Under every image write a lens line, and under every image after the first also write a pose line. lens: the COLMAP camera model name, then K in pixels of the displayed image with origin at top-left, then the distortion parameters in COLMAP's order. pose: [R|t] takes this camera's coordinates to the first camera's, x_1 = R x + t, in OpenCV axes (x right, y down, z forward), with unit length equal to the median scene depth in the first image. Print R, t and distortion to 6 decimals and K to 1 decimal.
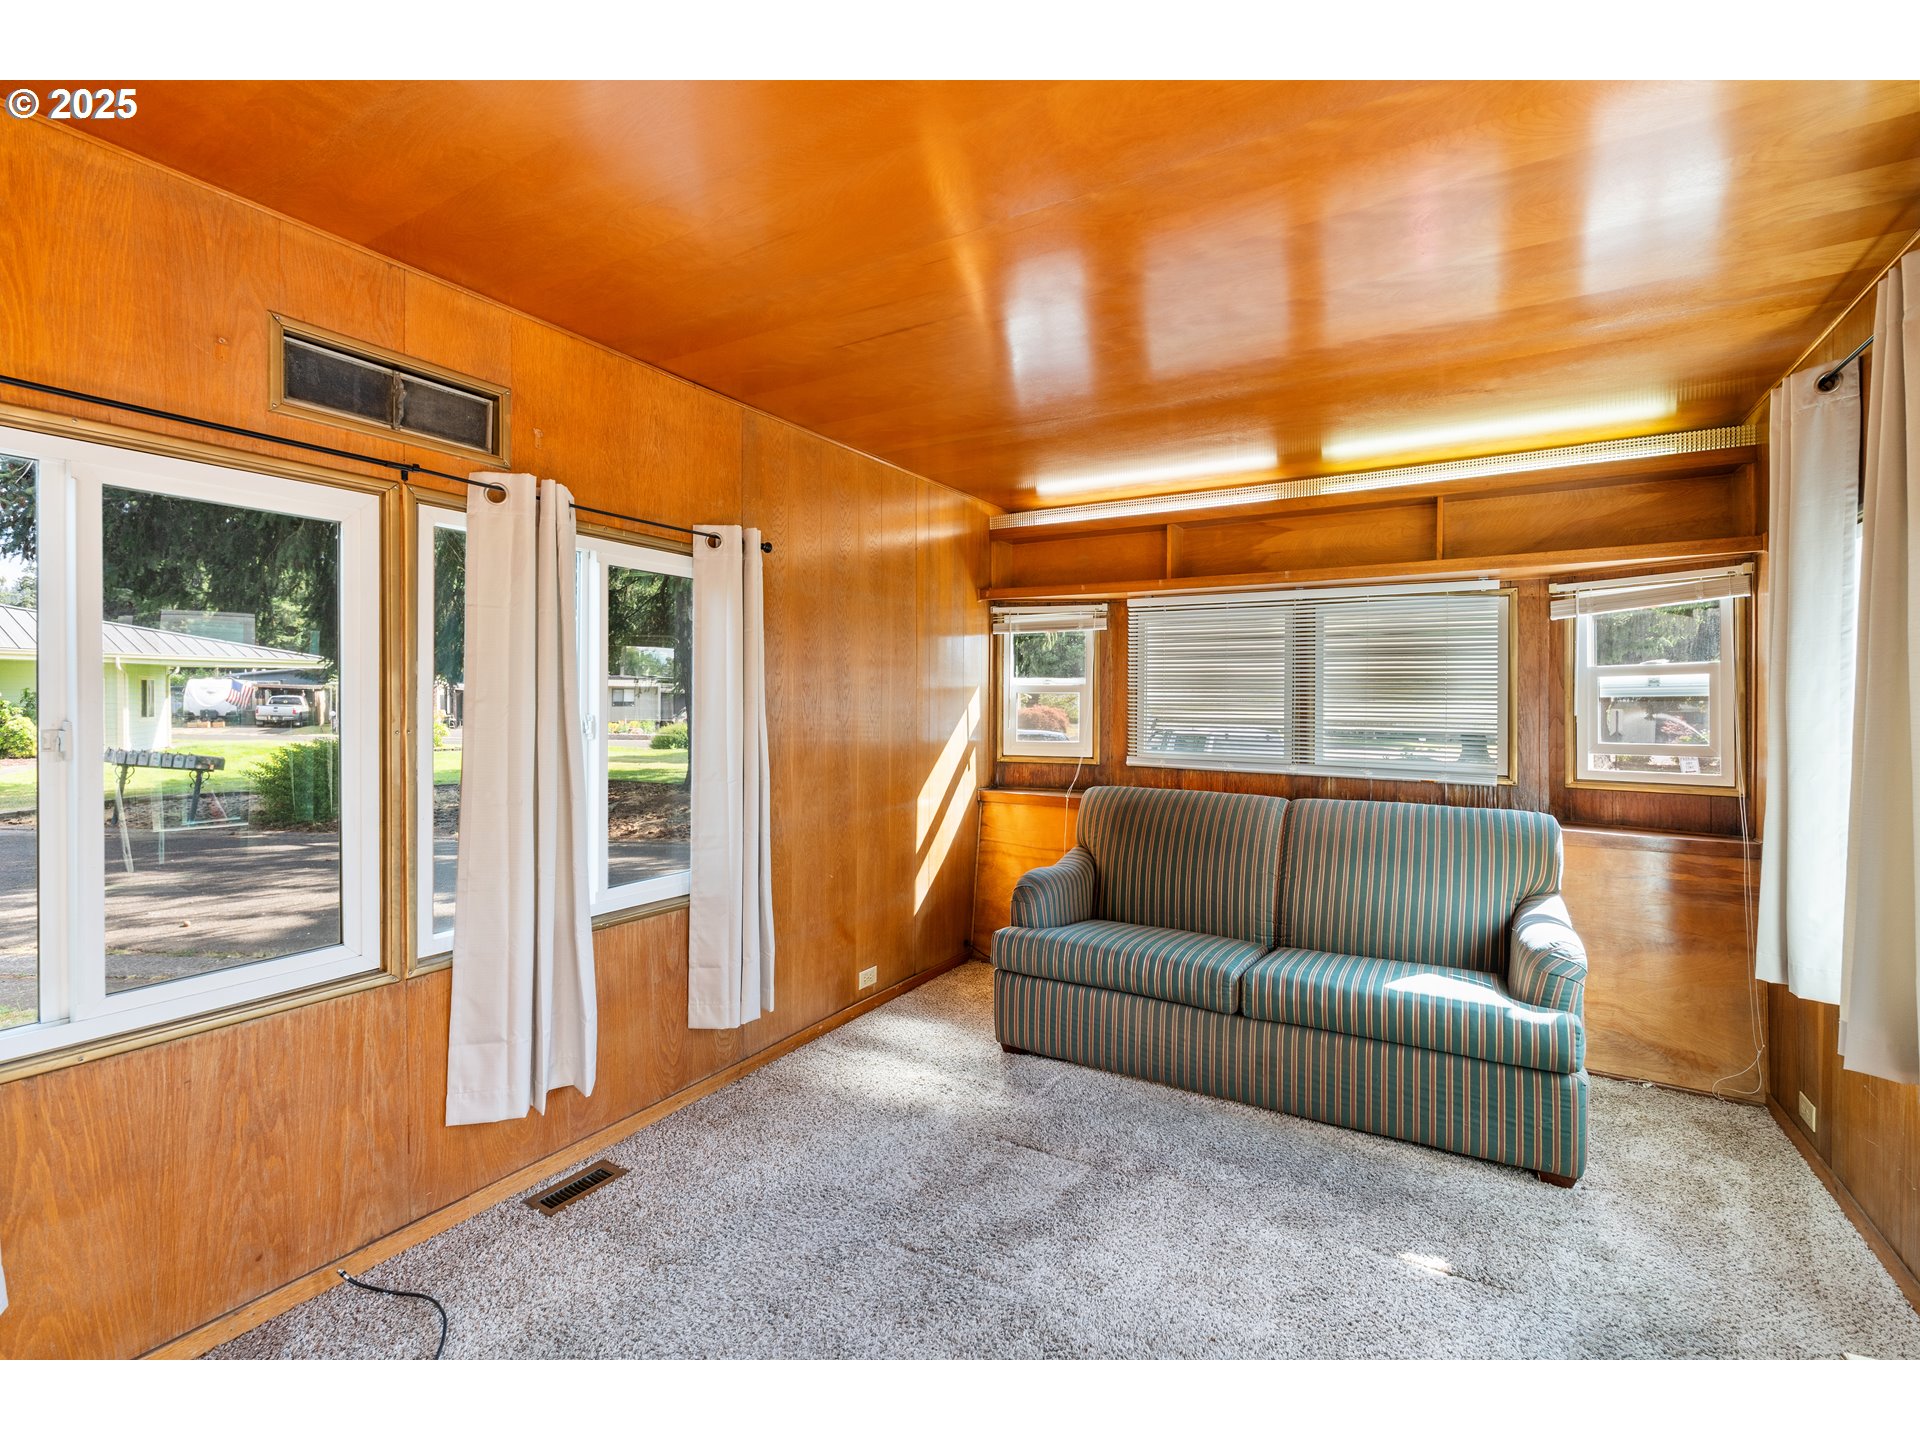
lens RADIAL K [[843.4, 0, 960.3], [0, 843.4, 709.7], [0, 0, 1]] dist [-0.003162, -0.000728]
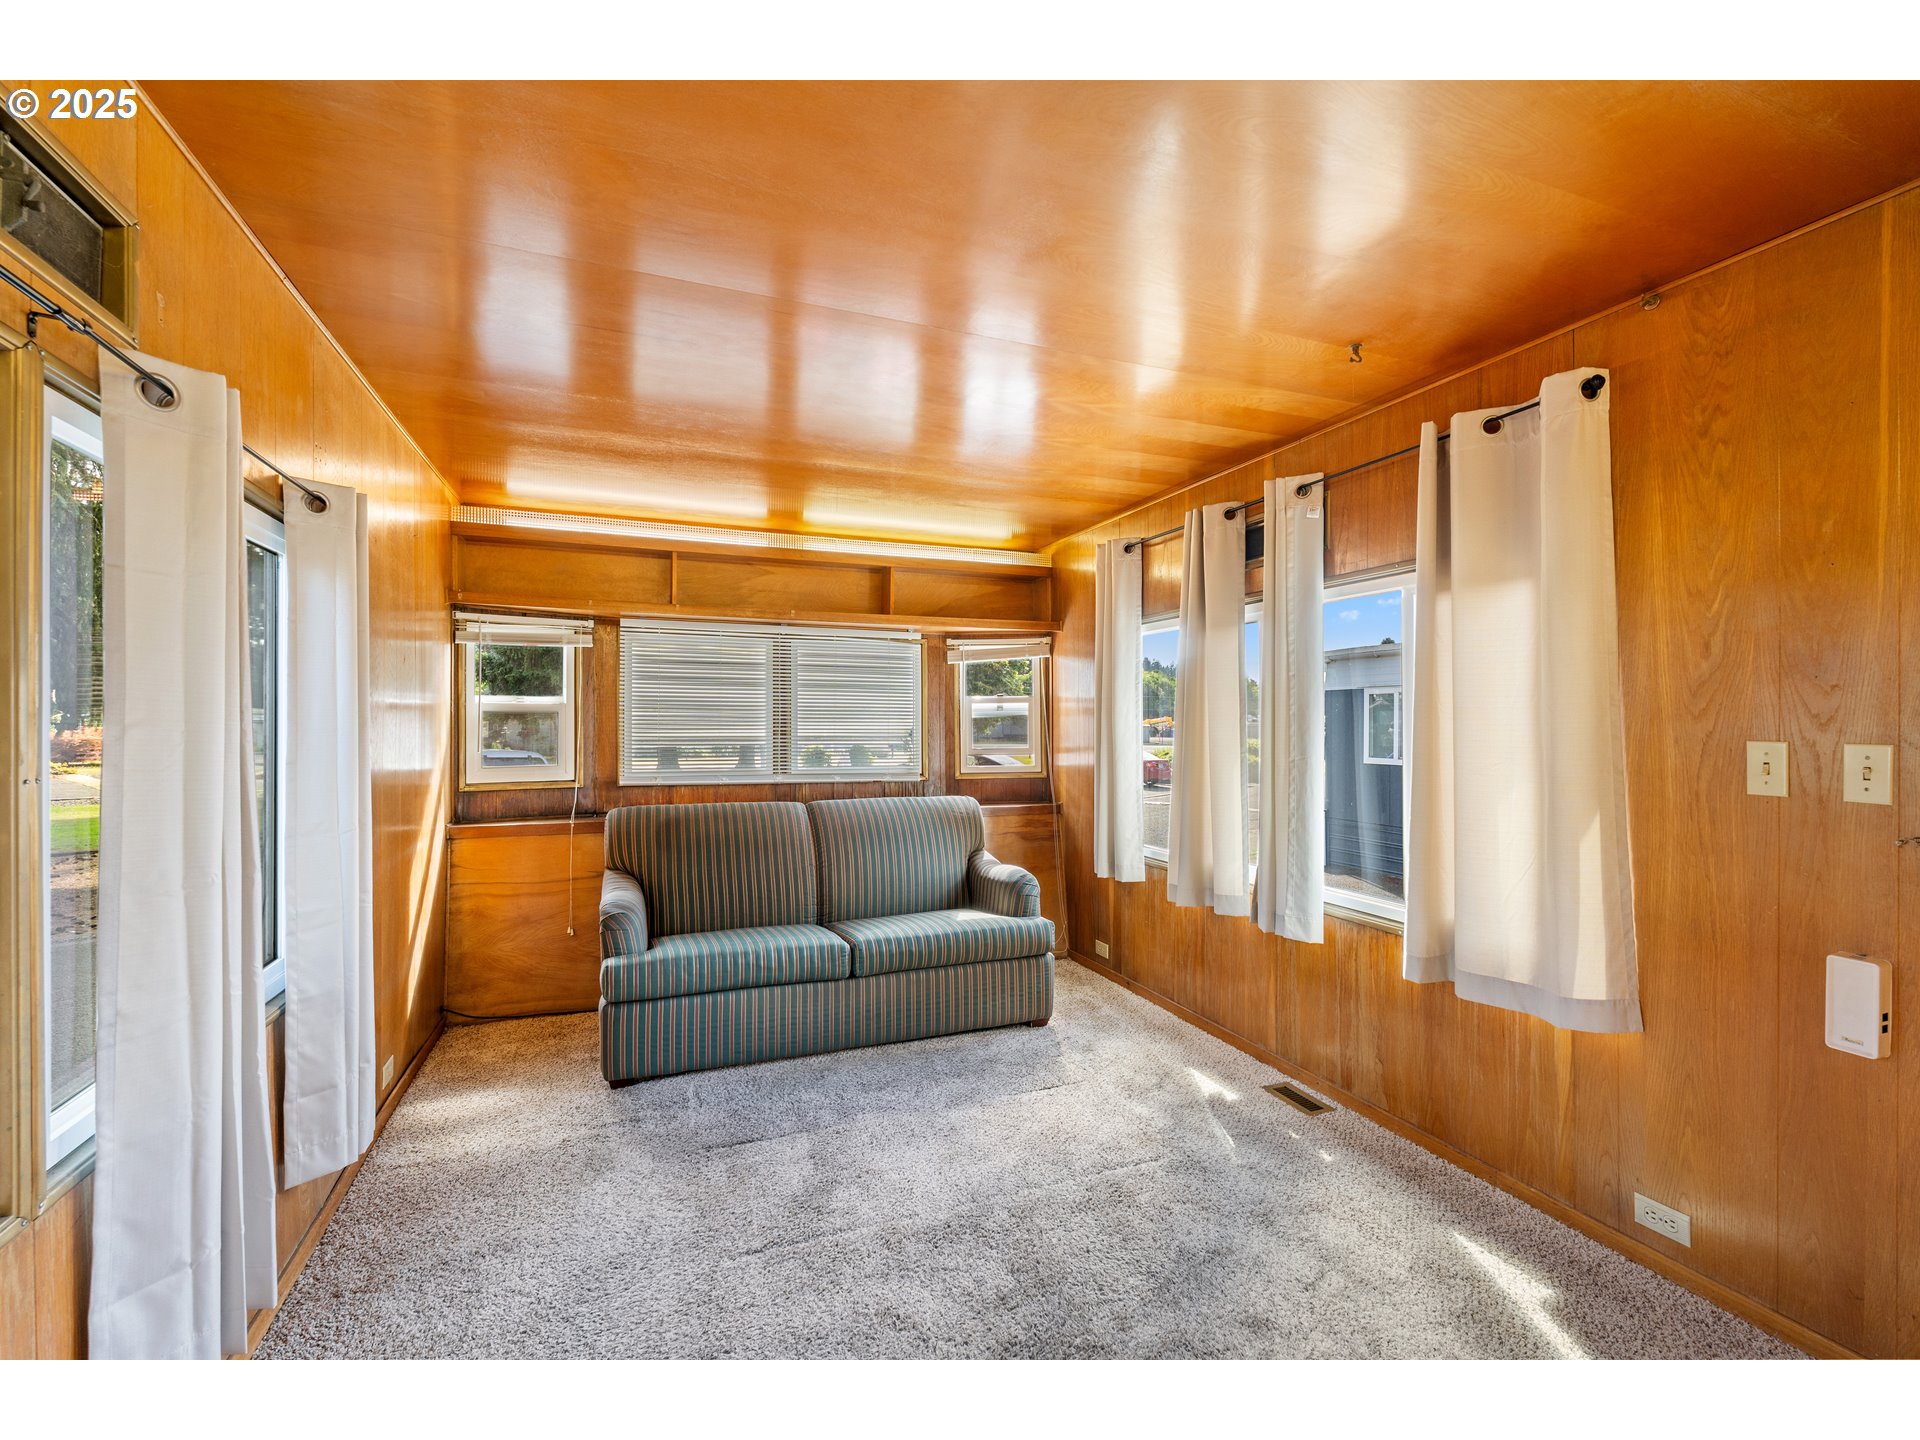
lens RADIAL K [[843.4, 0, 954.8], [0, 843.4, 726.7], [0, 0, 1]] dist [-0.003162, -0.000728]
pose [[0.614680, -0.009655, 0.788718, -0.451479], [0.010641, 0.999936, 0.003947, -0.004053], [-0.788705, 0.005967, 0.614743, 0.105156]]
